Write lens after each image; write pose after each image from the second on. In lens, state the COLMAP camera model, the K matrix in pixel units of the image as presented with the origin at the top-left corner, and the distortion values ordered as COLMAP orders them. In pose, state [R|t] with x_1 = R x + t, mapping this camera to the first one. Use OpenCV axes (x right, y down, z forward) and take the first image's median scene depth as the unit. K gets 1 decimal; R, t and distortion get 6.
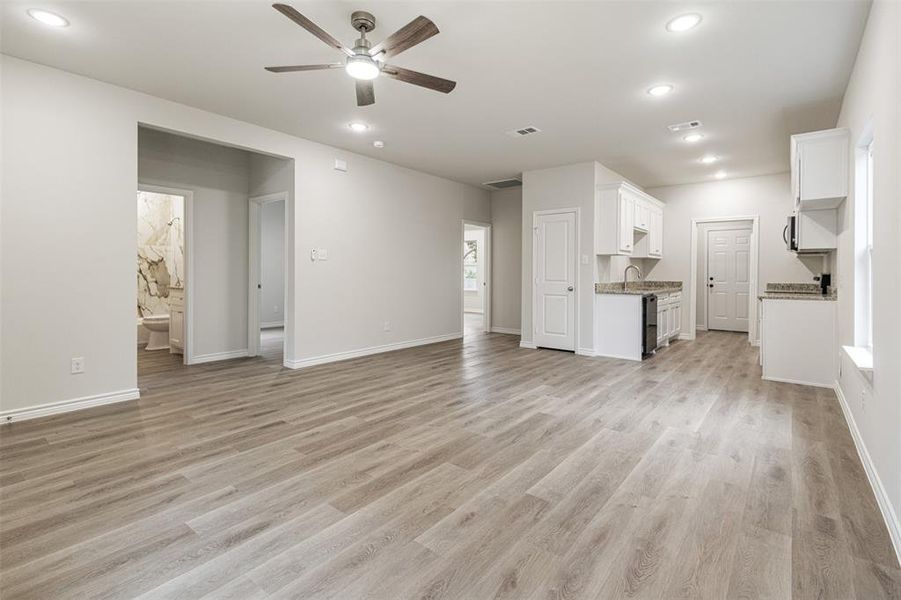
lens RADIAL K [[406.7, 0, 454.3], [0, 406.7, 274.2], [0, 0, 1]] dist [-0.000196, 0.000111]
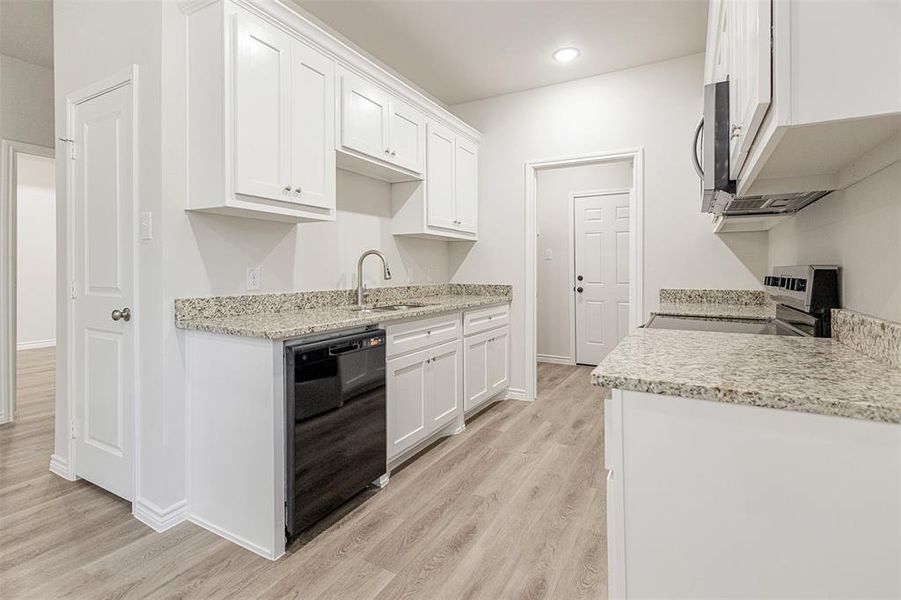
lens RADIAL K [[418.9, 0, 453.8], [0, 418.9, 261.4], [0, 0, 1]] dist [0.001855, 0.000291]
pose [[0.984340, 0.002909, 0.176259, 0.463371], [0.001205, 0.999729, -0.023230, 0.001119], [-0.176279, 0.023078, 0.984070, 0.582270]]
